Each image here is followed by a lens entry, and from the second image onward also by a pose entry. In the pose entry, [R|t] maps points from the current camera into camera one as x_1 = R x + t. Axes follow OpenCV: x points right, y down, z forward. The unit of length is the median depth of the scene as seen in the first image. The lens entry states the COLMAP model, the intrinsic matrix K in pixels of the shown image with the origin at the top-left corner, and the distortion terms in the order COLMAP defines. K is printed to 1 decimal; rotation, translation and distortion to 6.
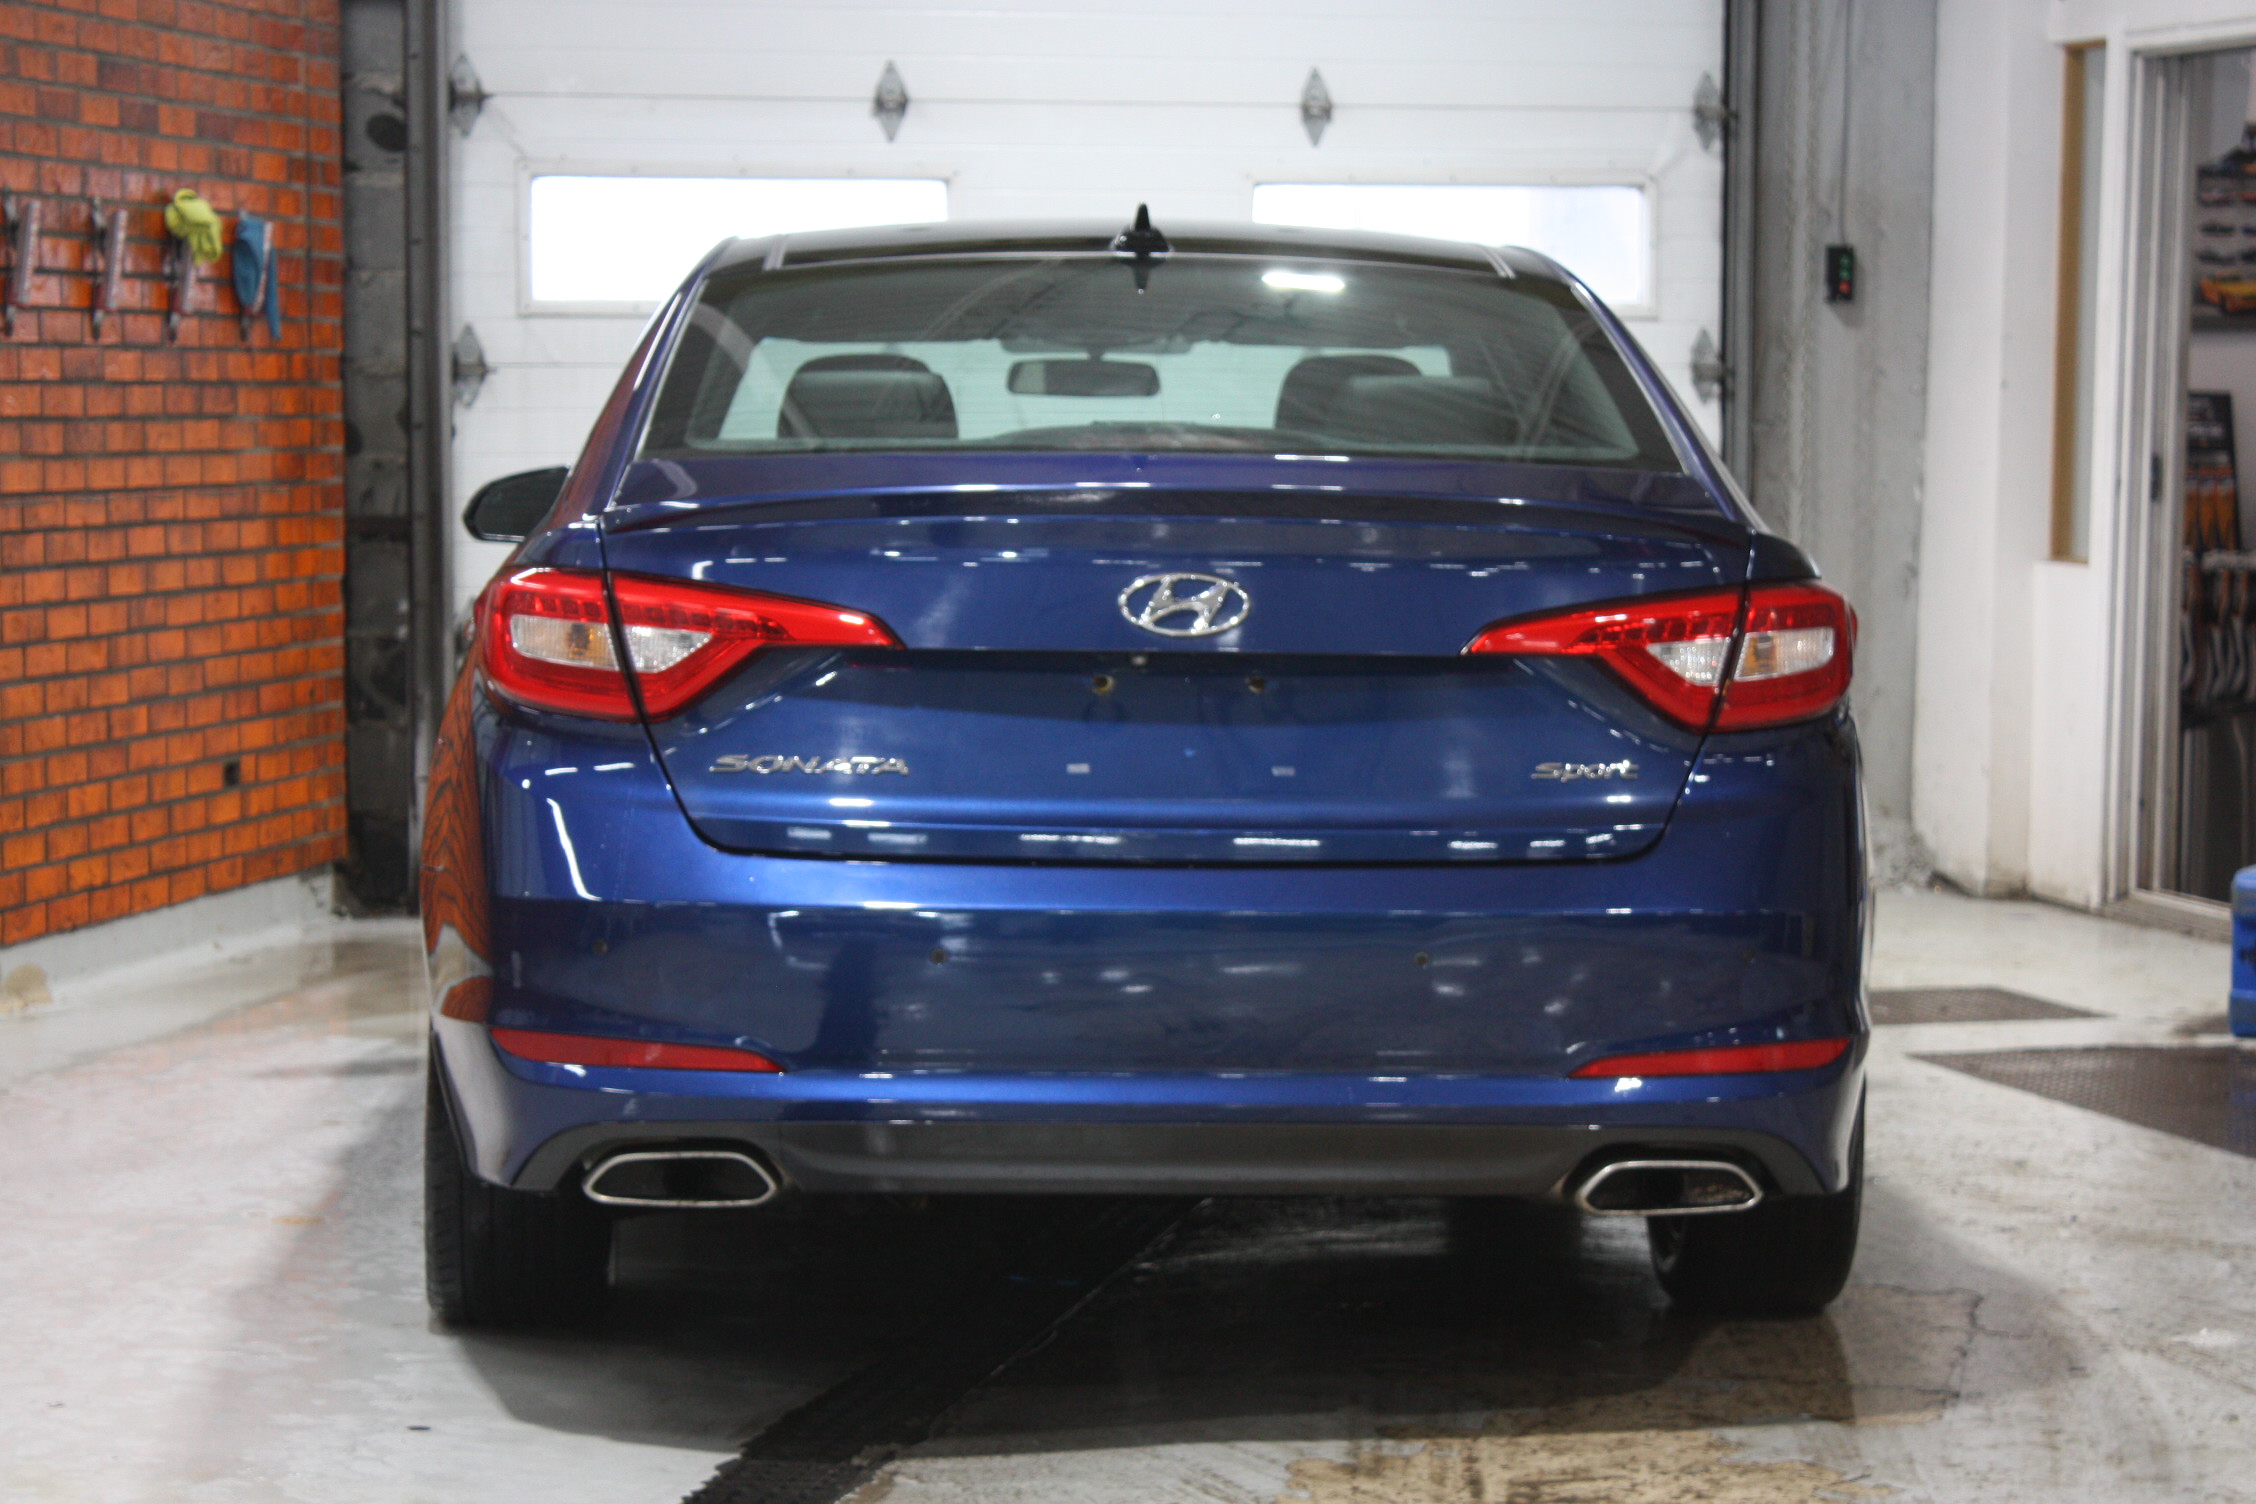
lens RADIAL K [[5551.8, 0, 1118.4], [0, 5551.8, 747.7], [0, 0, 1]] dist [0.063318, 0.000000]
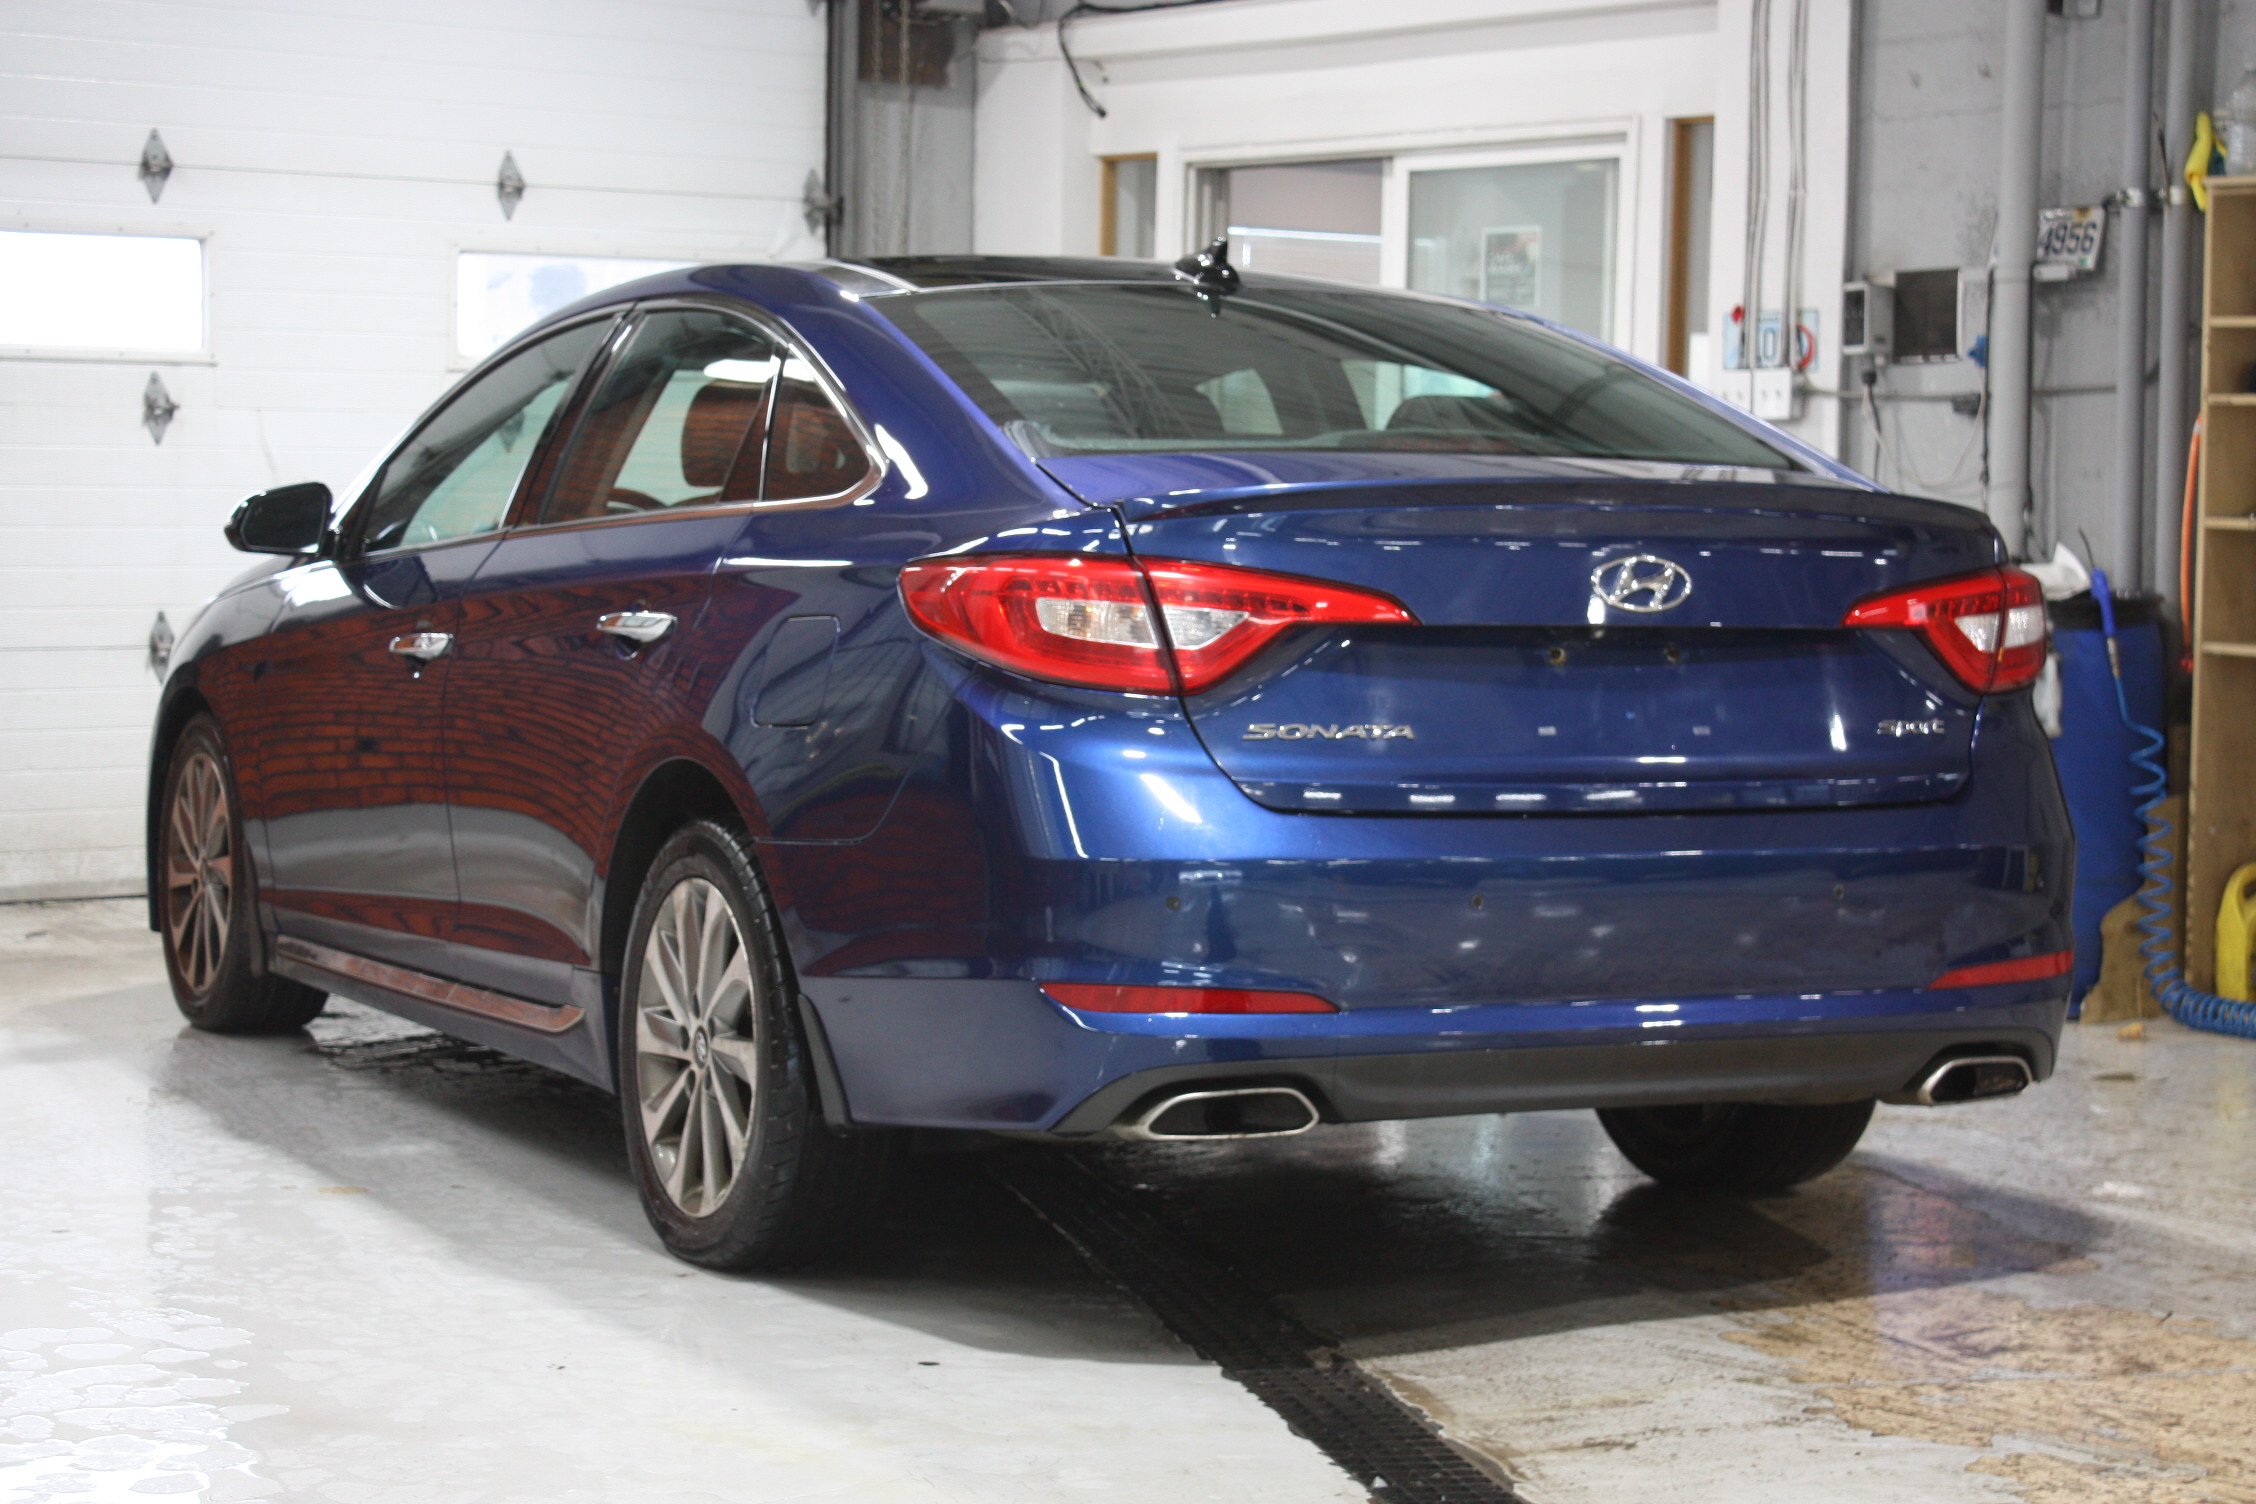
lens RADIAL K [[4475.3, 0, 1139.3], [0, 4475.3, 757.0], [0, 0, 1]] dist [0.067319, 0.000000]
pose [[0.915025, -0.017818, 0.403004, -0.248390], [0.018270, 0.999829, 0.002723, 0.002811], [-0.402984, 0.004871, 0.915194, 0.113060]]
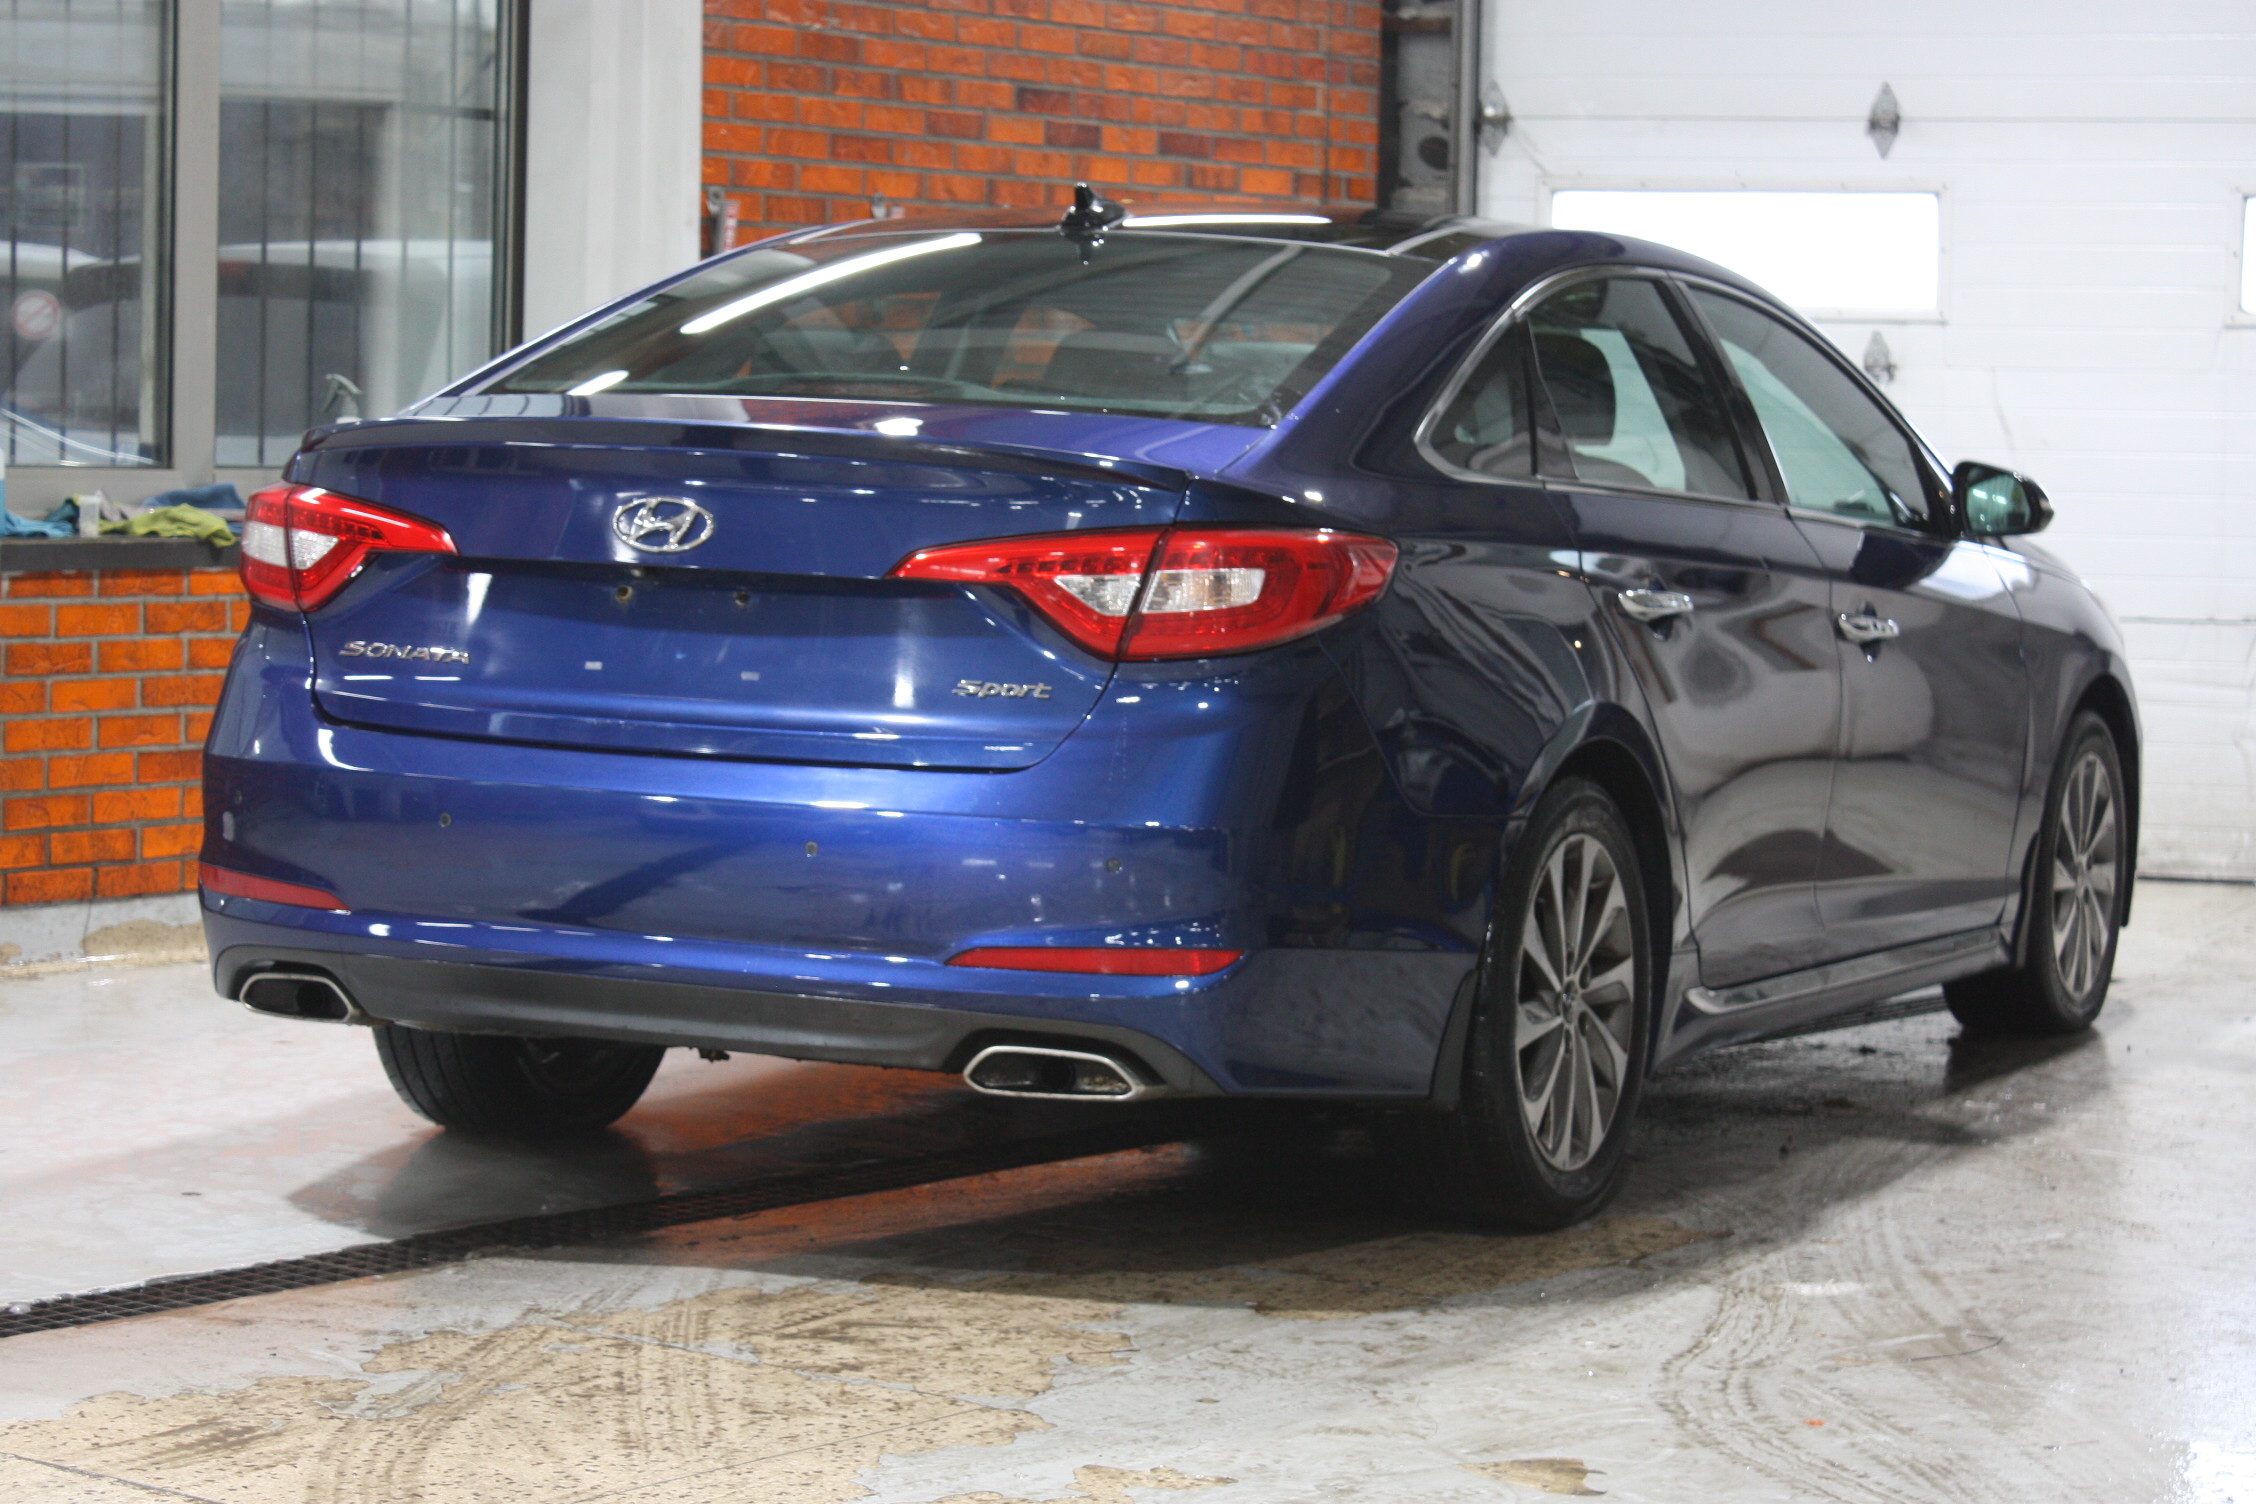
lens RADIAL K [[4980.1, 0, 1130.5], [0, 4980.1, 752.7], [0, 0, 1]] dist [0.133582, 0.000000]
pose [[0.886395, 0.051262, -0.460083, 0.313877], [-0.050921, 0.998616, 0.013160, 0.001430], [0.460121, 0.011763, 0.887778, 0.075593]]
